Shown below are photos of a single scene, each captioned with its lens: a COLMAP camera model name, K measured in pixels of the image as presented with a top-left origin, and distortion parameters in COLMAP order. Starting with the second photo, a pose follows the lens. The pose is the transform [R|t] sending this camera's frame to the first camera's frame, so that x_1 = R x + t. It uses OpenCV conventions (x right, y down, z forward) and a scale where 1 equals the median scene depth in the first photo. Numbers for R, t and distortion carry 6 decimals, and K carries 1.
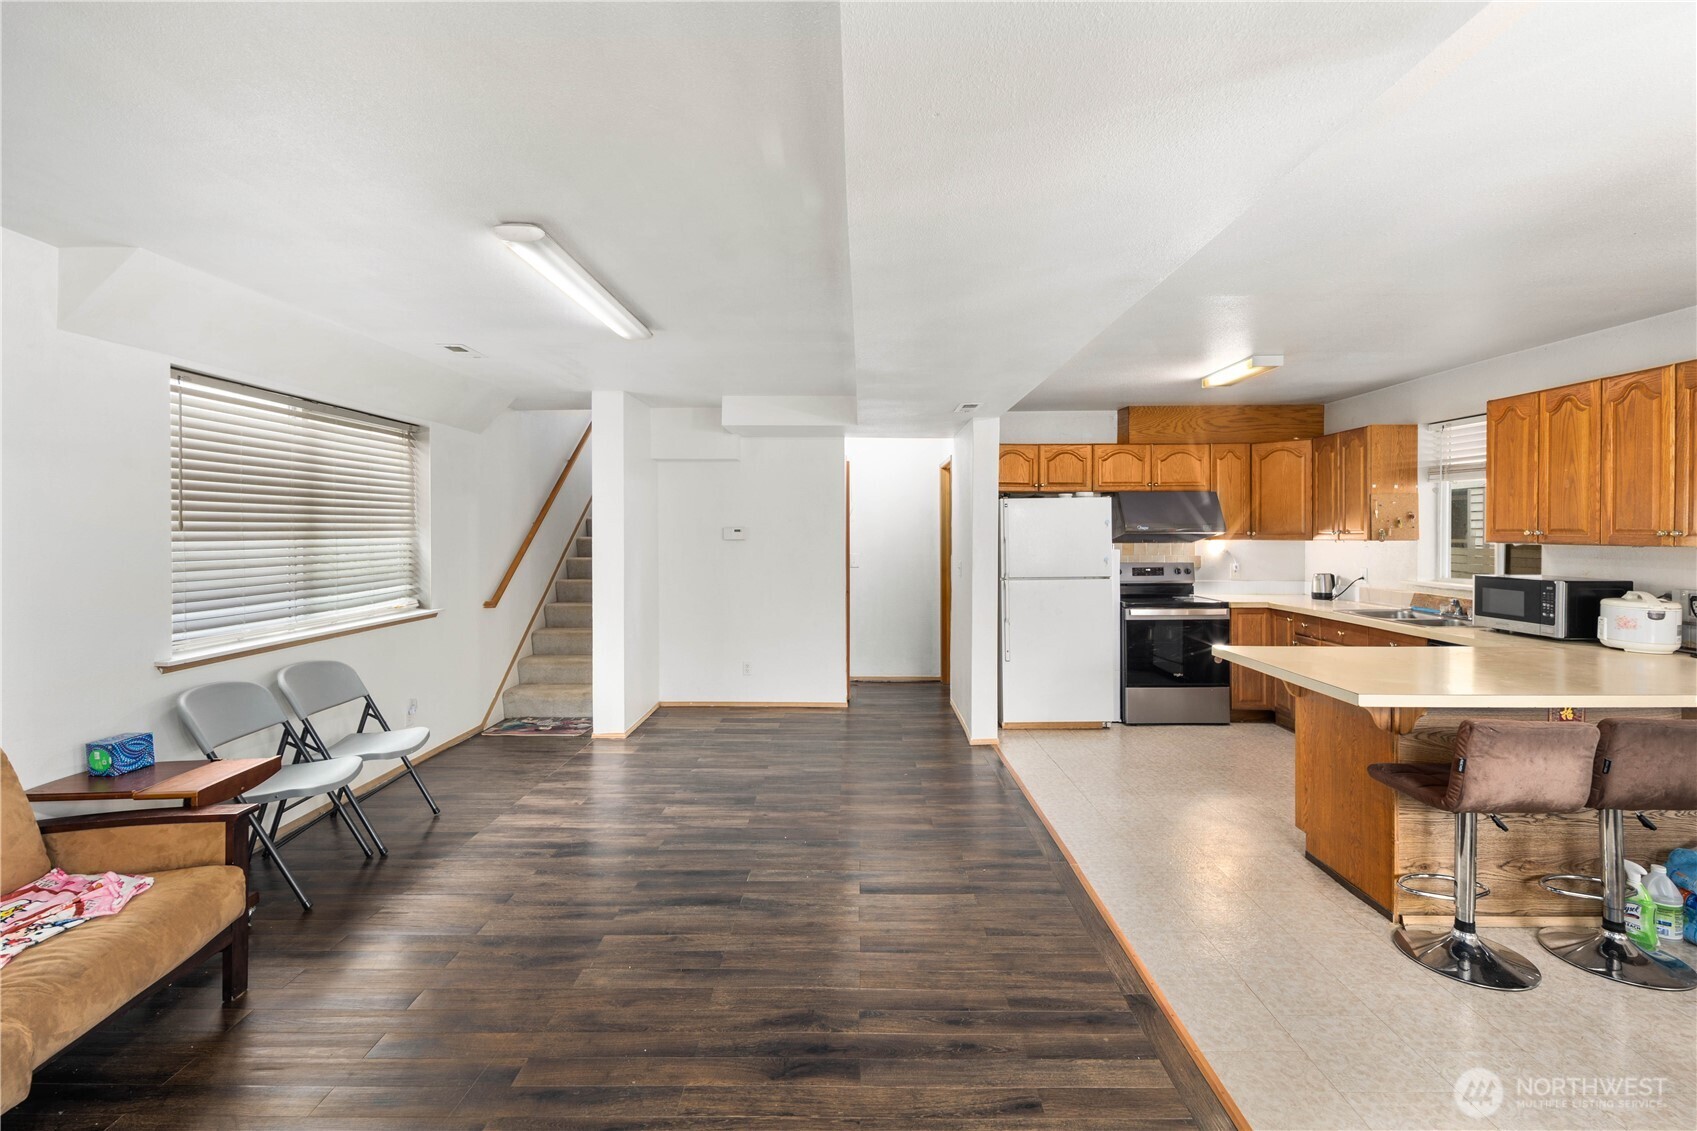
lens RADIAL K [[737.5, 0, 845.8], [0, 737.5, 527.1], [0, 0, 1]] dist [0.003902, -0.001518]
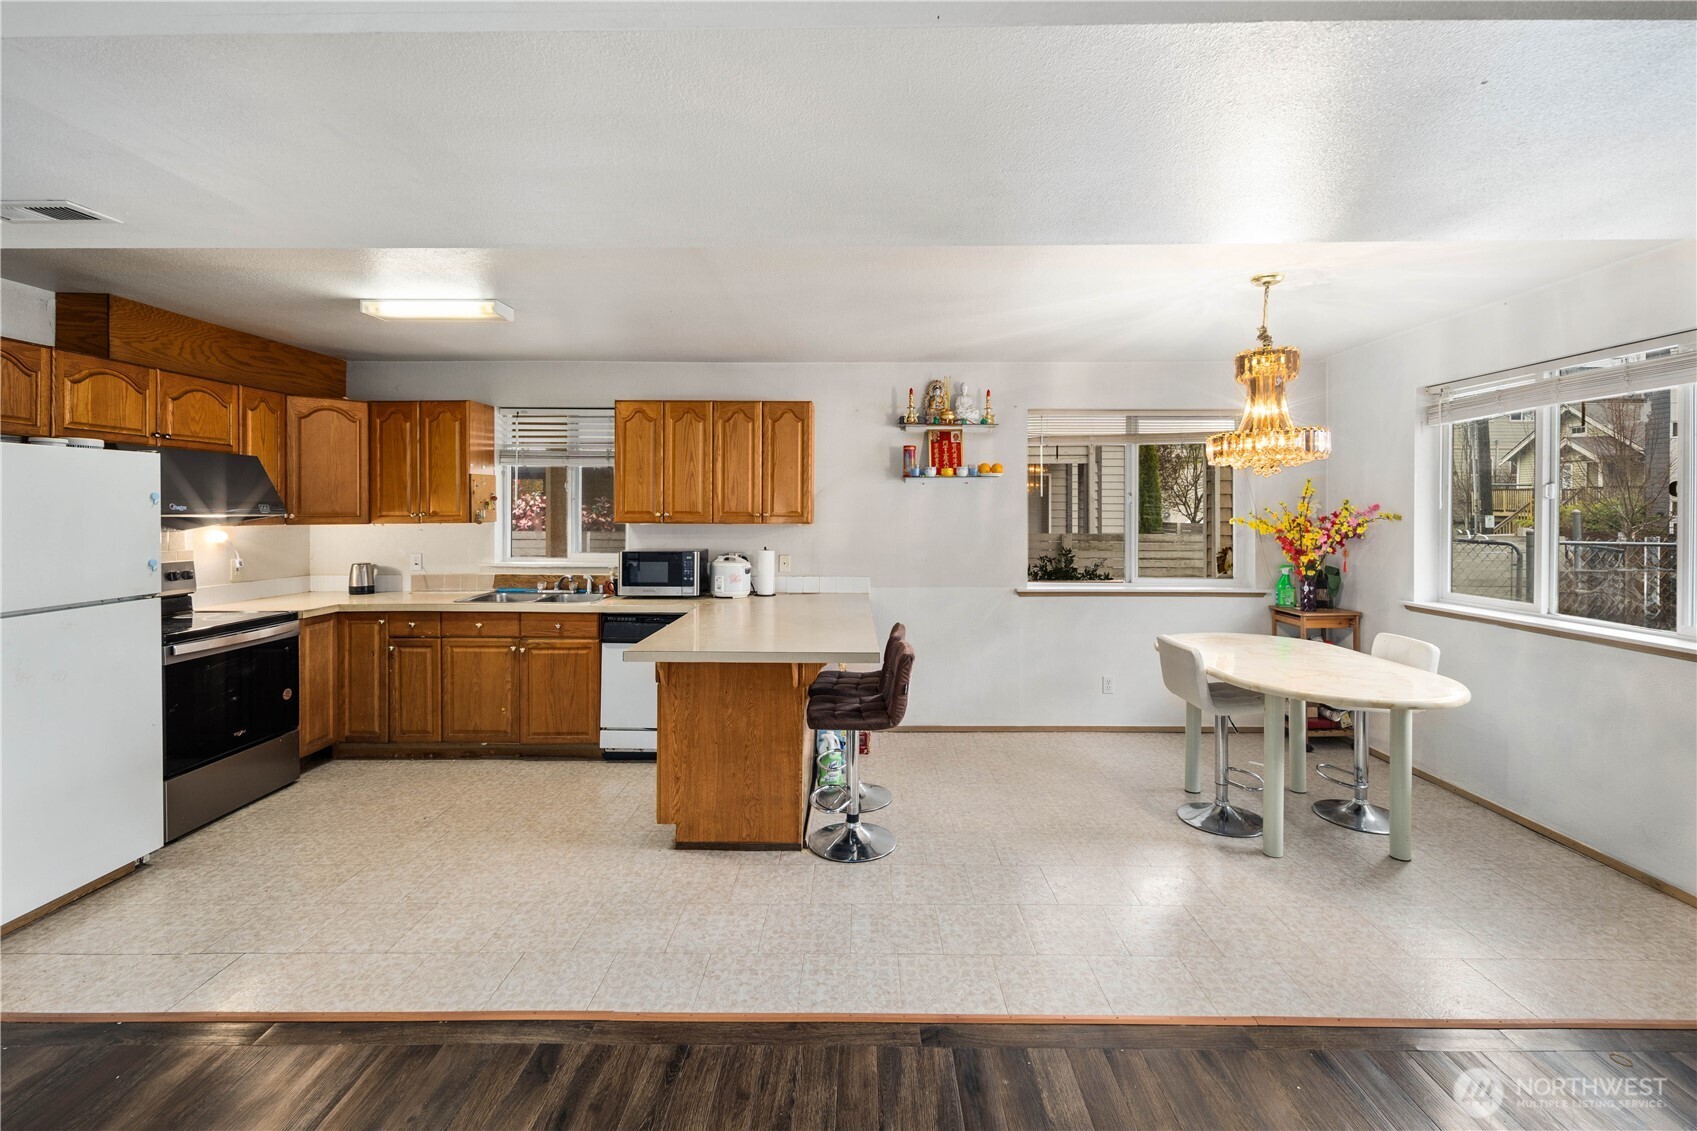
lens RADIAL K [[737.5, 0, 856.3], [0, 737.5, 515.2], [0, 0, 1]] dist [0.003902, -0.001518]
pose [[-0.011002, -0.003968, 0.999932, -0.295674], [-0.005461, 0.999977, 0.003908, 0.002320], [-0.999925, -0.005418, -0.011024, 0.655846]]
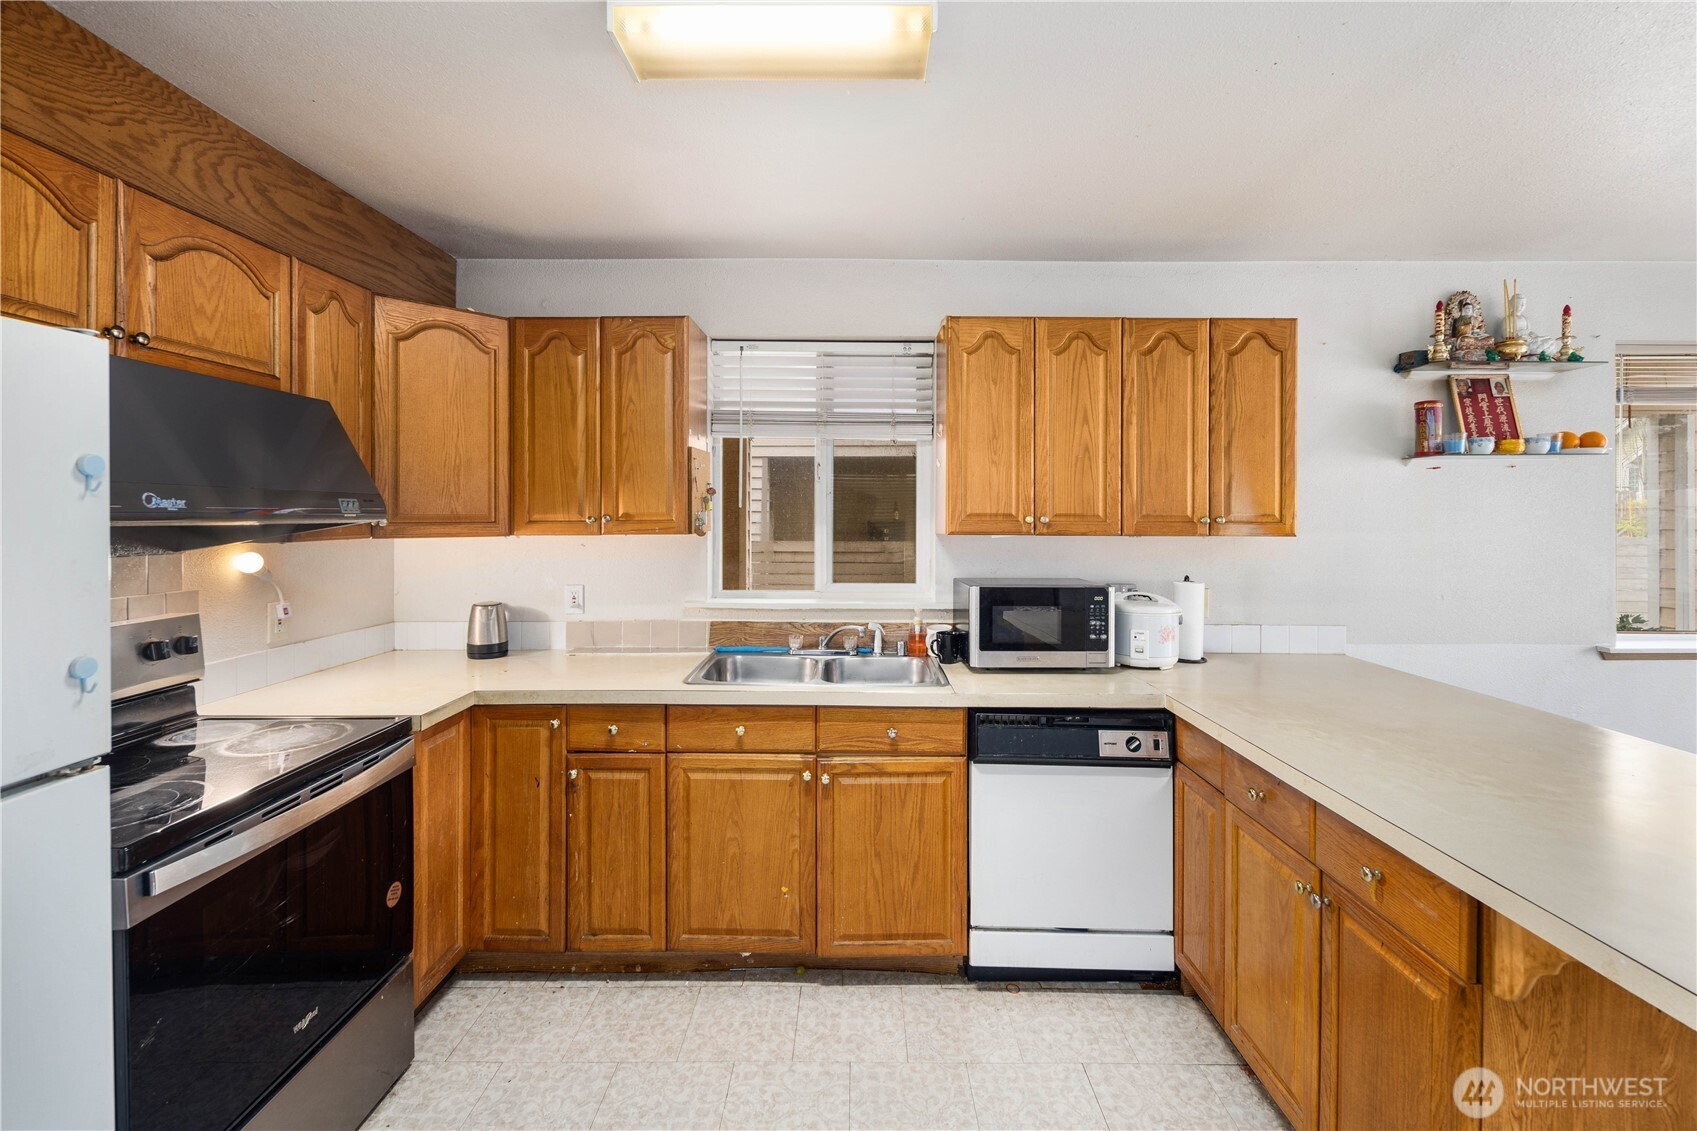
lens RADIAL K [[737.5, 0, 855.4], [0, 737.5, 516.9], [0, 0, 1]] dist [0.003902, -0.001518]
pose [[-0.011995, -0.000579, 0.999928, 0.229812], [-0.006386, 0.999979, 0.000502, 0.005644], [-0.999908, -0.006379, -0.011999, 1.122028]]
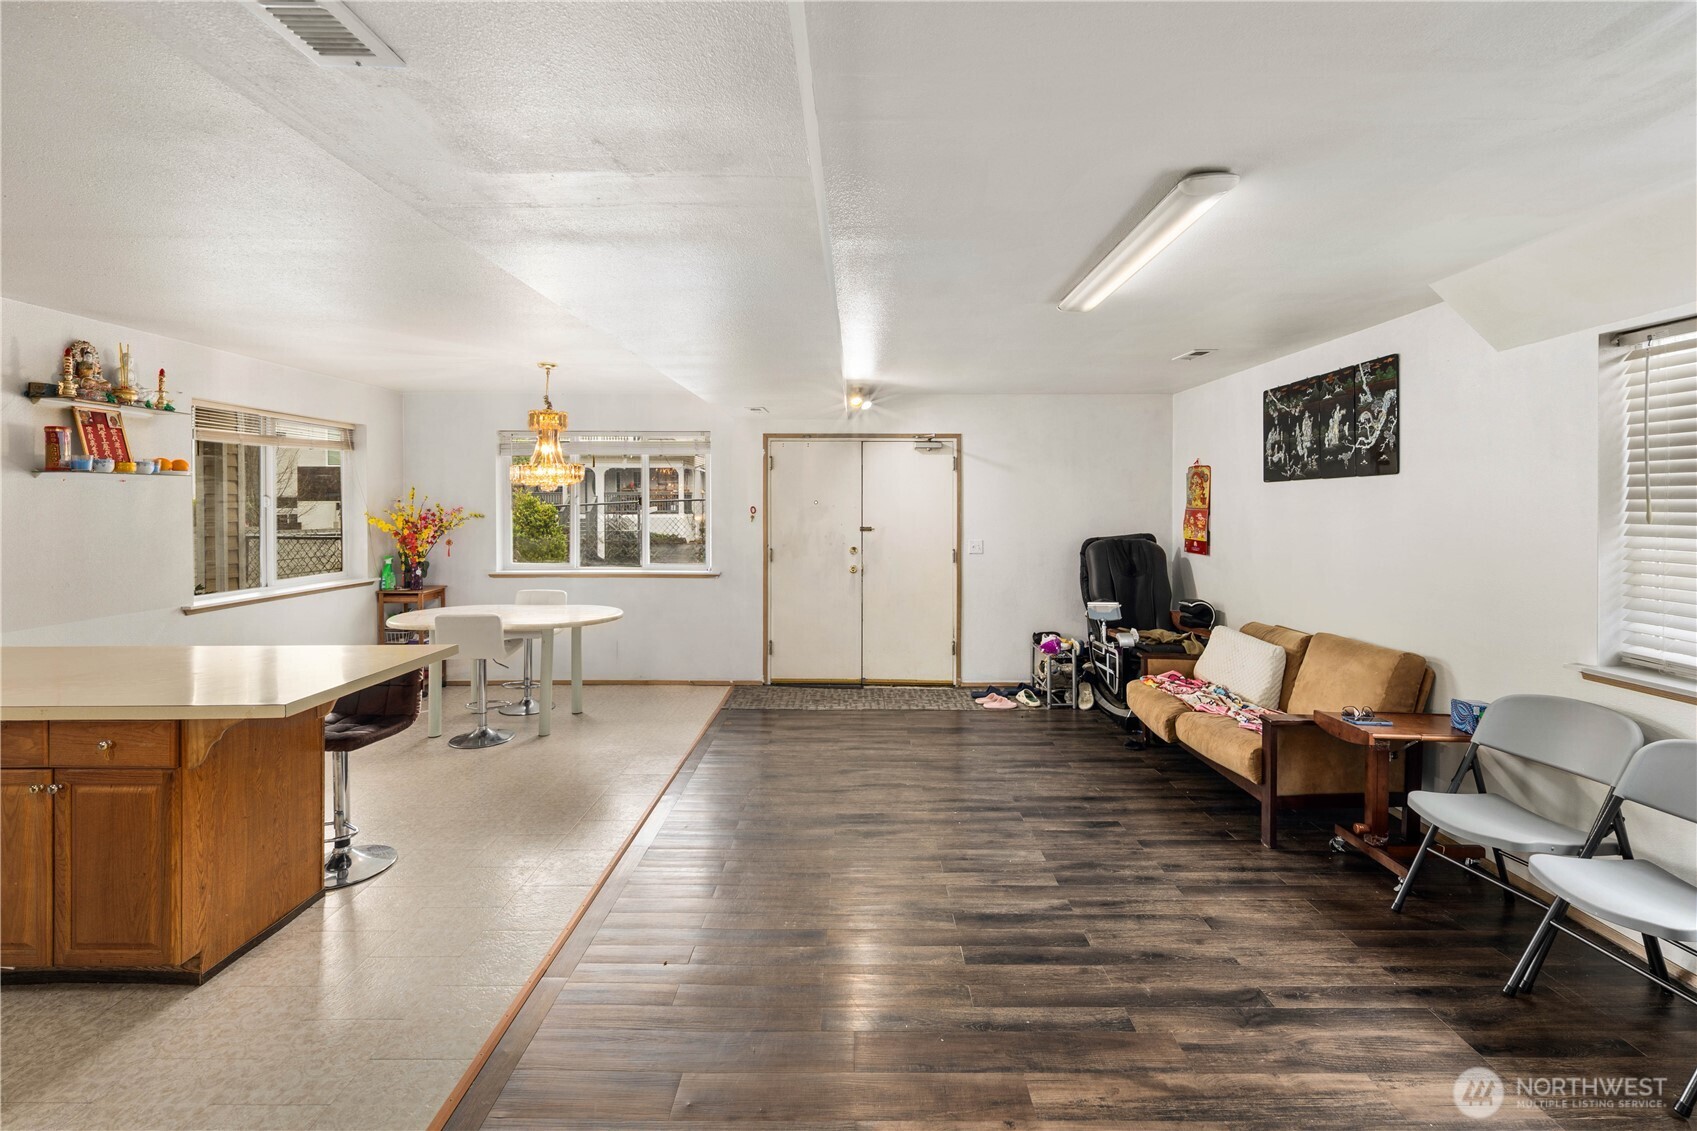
lens RADIAL K [[737.5, 0, 859.6], [0, 737.5, 510.1], [0, 0, 1]] dist [0.003902, -0.001518]
pose [[-0.999831, -0.001696, -0.018321, -0.003369], [-0.001757, 0.999993, 0.003299, -0.014606], [0.018315, 0.003331, -0.999827, 1.461642]]
